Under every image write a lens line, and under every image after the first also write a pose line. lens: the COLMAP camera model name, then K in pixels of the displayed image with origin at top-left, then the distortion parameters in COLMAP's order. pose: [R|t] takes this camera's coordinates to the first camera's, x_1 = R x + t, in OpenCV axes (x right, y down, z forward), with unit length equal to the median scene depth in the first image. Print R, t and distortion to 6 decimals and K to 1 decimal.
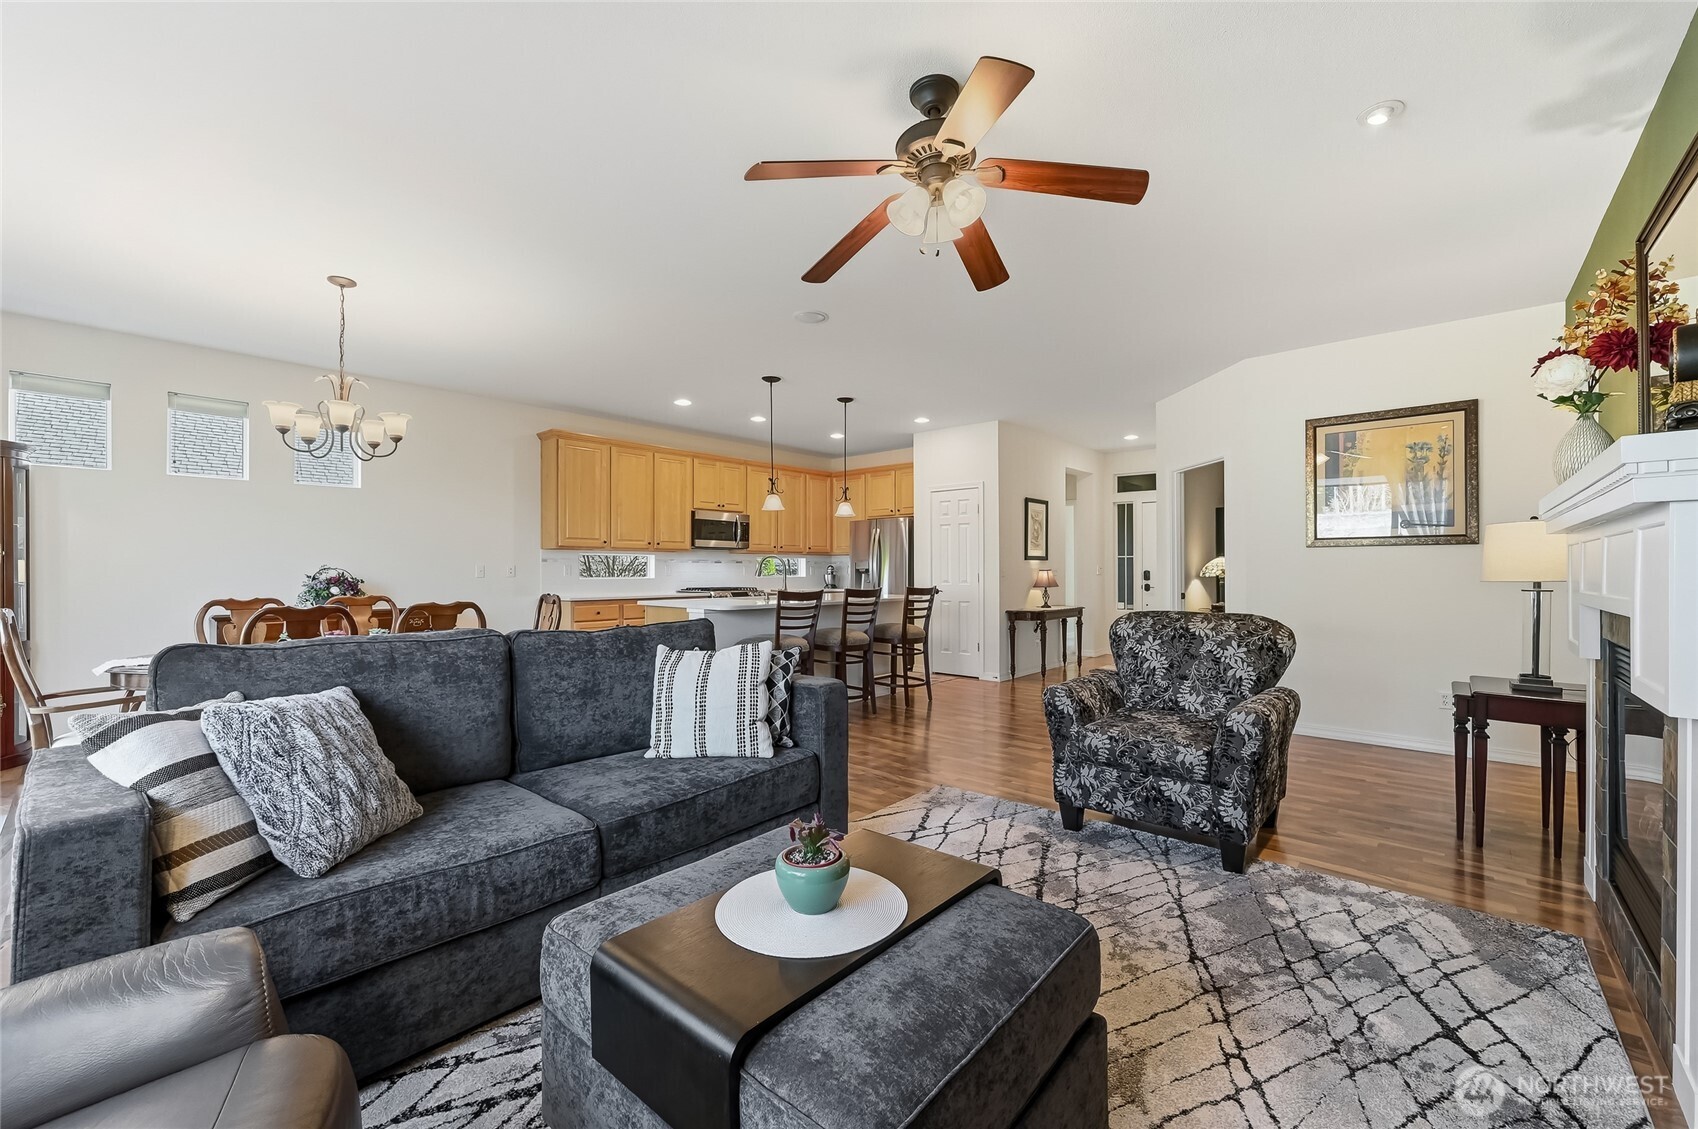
lens RADIAL K [[684.8, 0, 854.8], [0, 684.8, 561.3], [0, 0, 1]] dist [-0.000701, 0.000029]
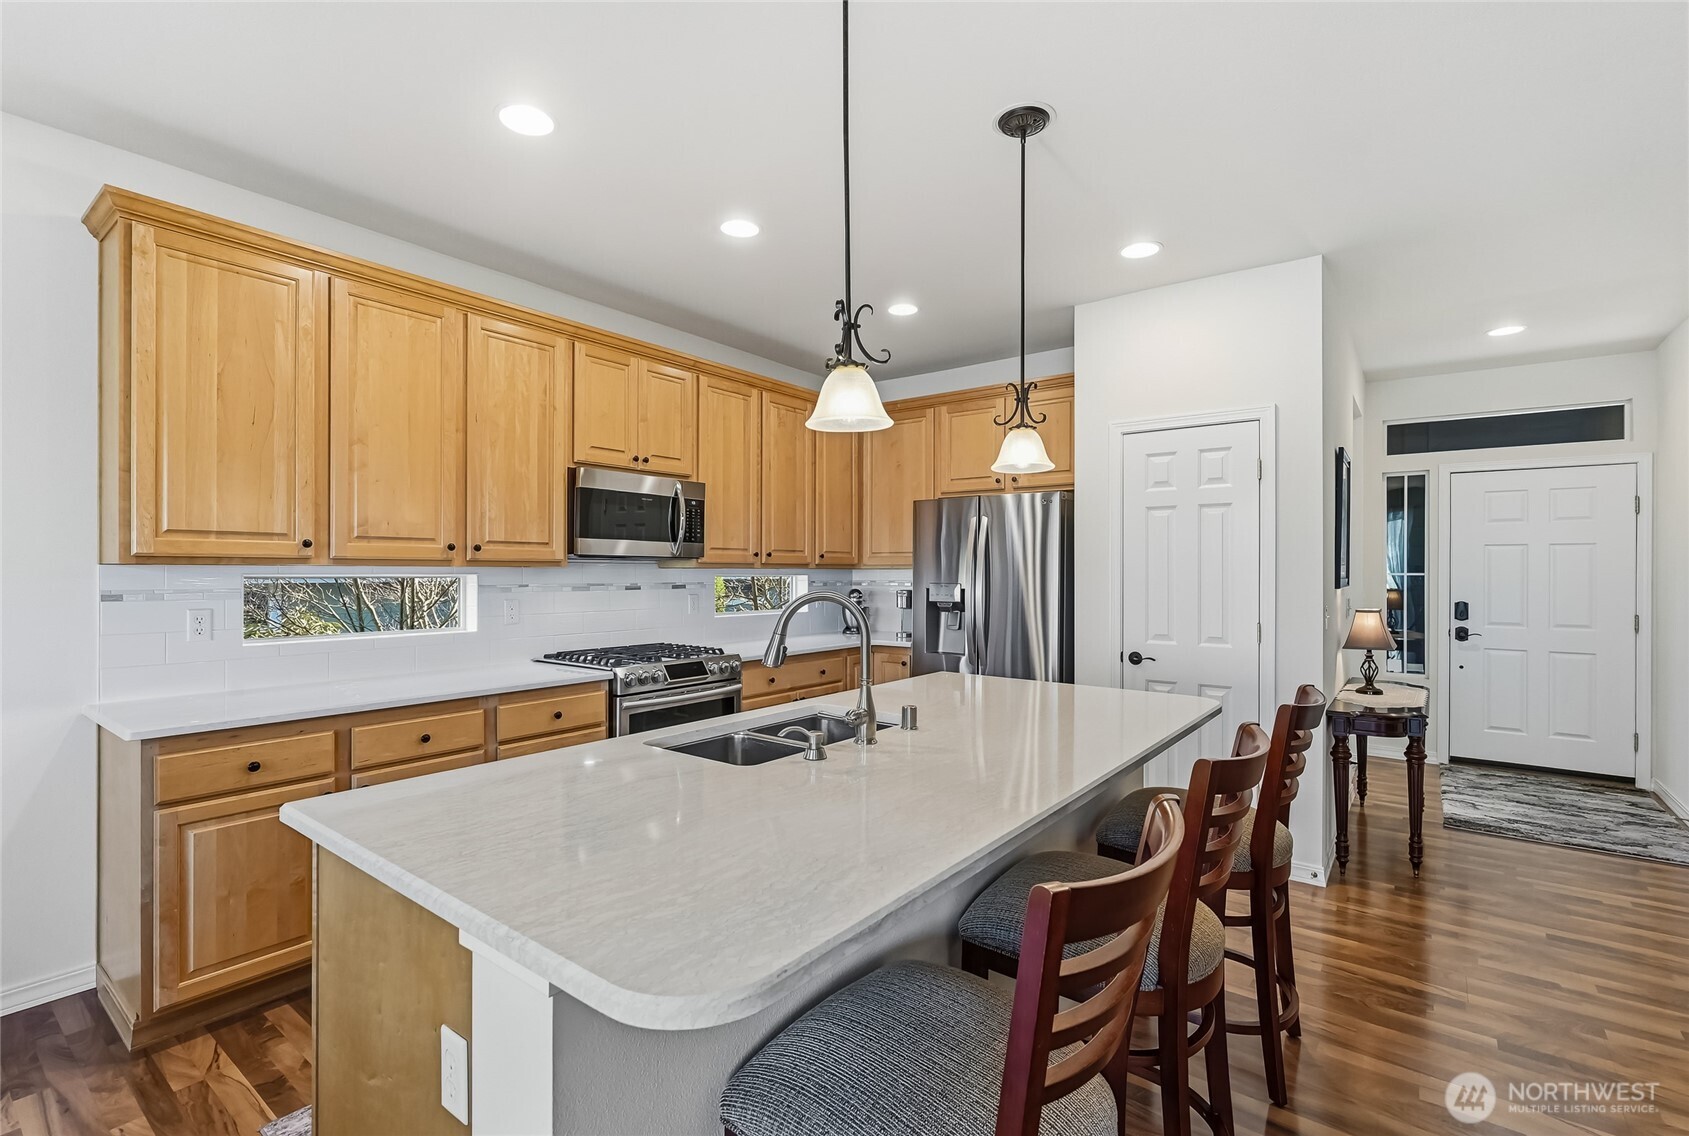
lens RADIAL K [[770.1, 0, 838.7], [0, 770.1, 573.9], [0, 0, 1]] dist [-0.000712, 0.000155]
pose [[0.998001, 0.004181, 0.063060, -0.122880], [-0.005296, 0.999832, 0.017522, -0.021819], [-0.062976, -0.017821, 0.997856, 0.614902]]
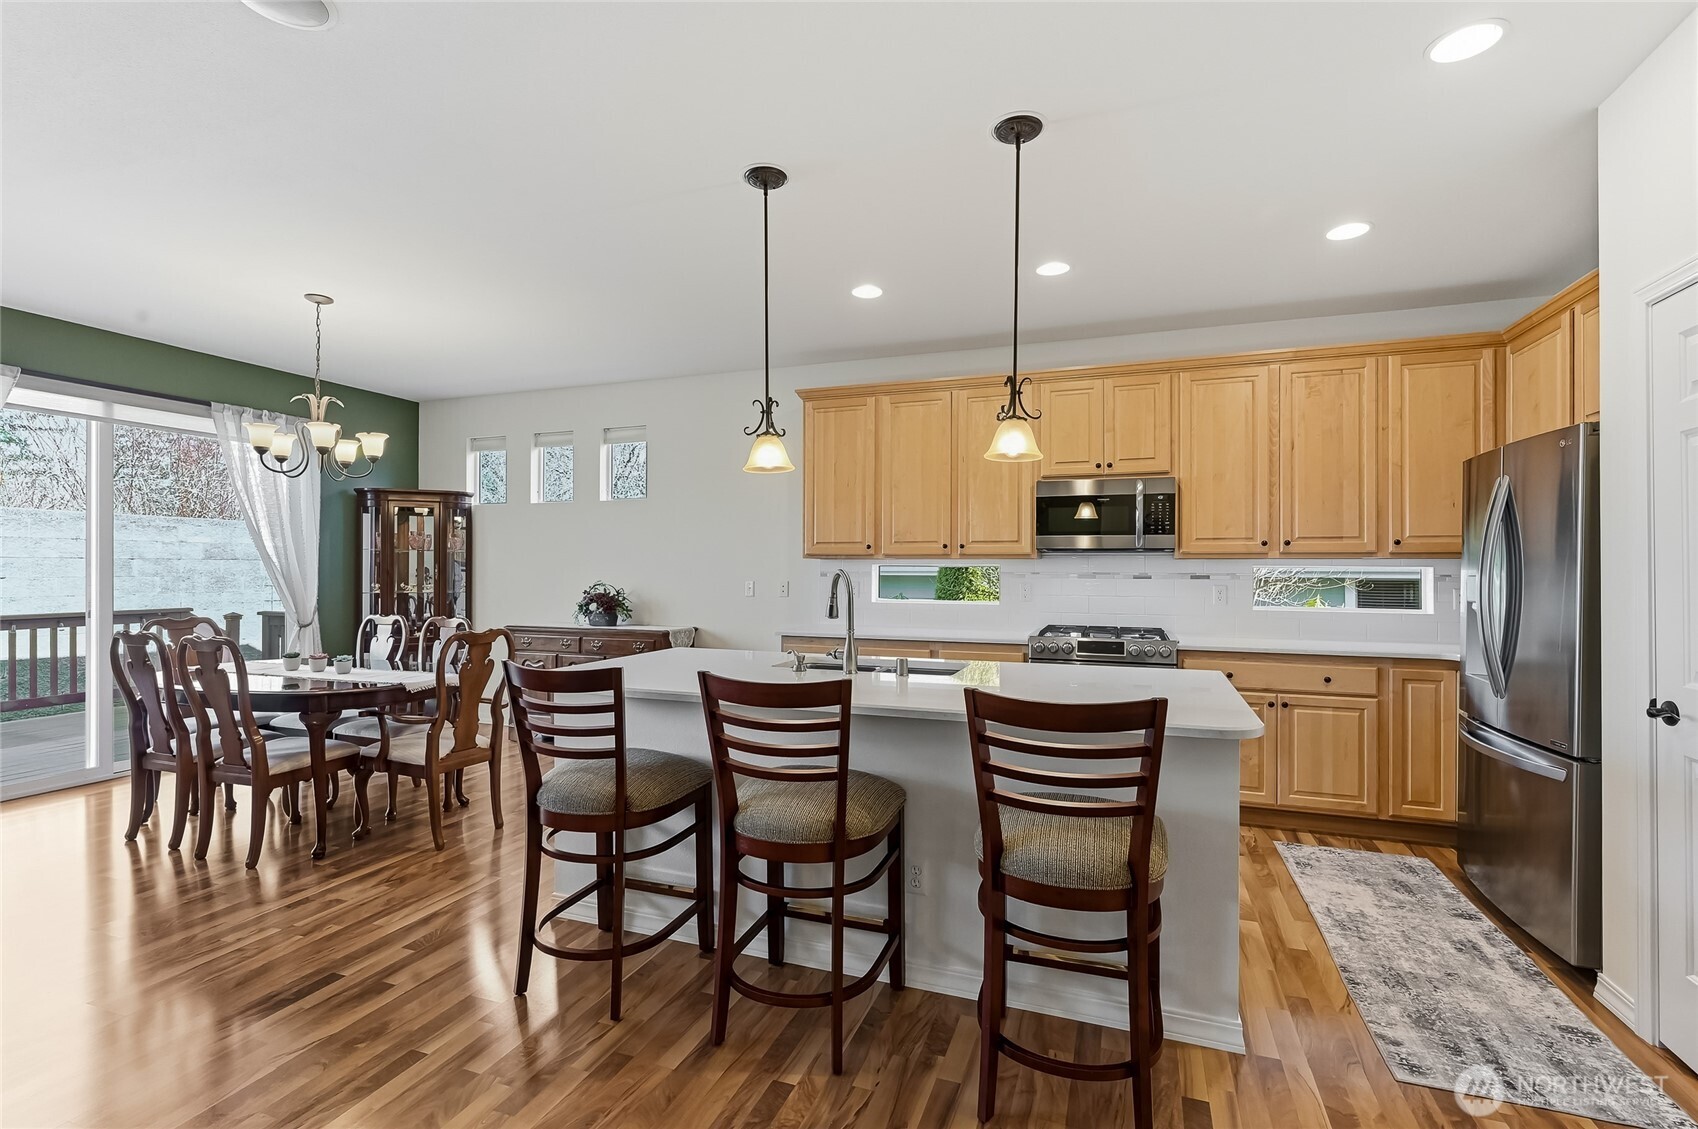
lens RADIAL K [[758.8, 0, 856.2], [0, 758.8, 563.9], [0, 0, 1]] dist [0.001023, 0.000172]
pose [[0.360203, -0.002065, -0.932872, 0.312489], [0.009399, 0.999955, 0.001415, -0.013618], [0.932826, -0.009278, 0.360206, 0.762921]]
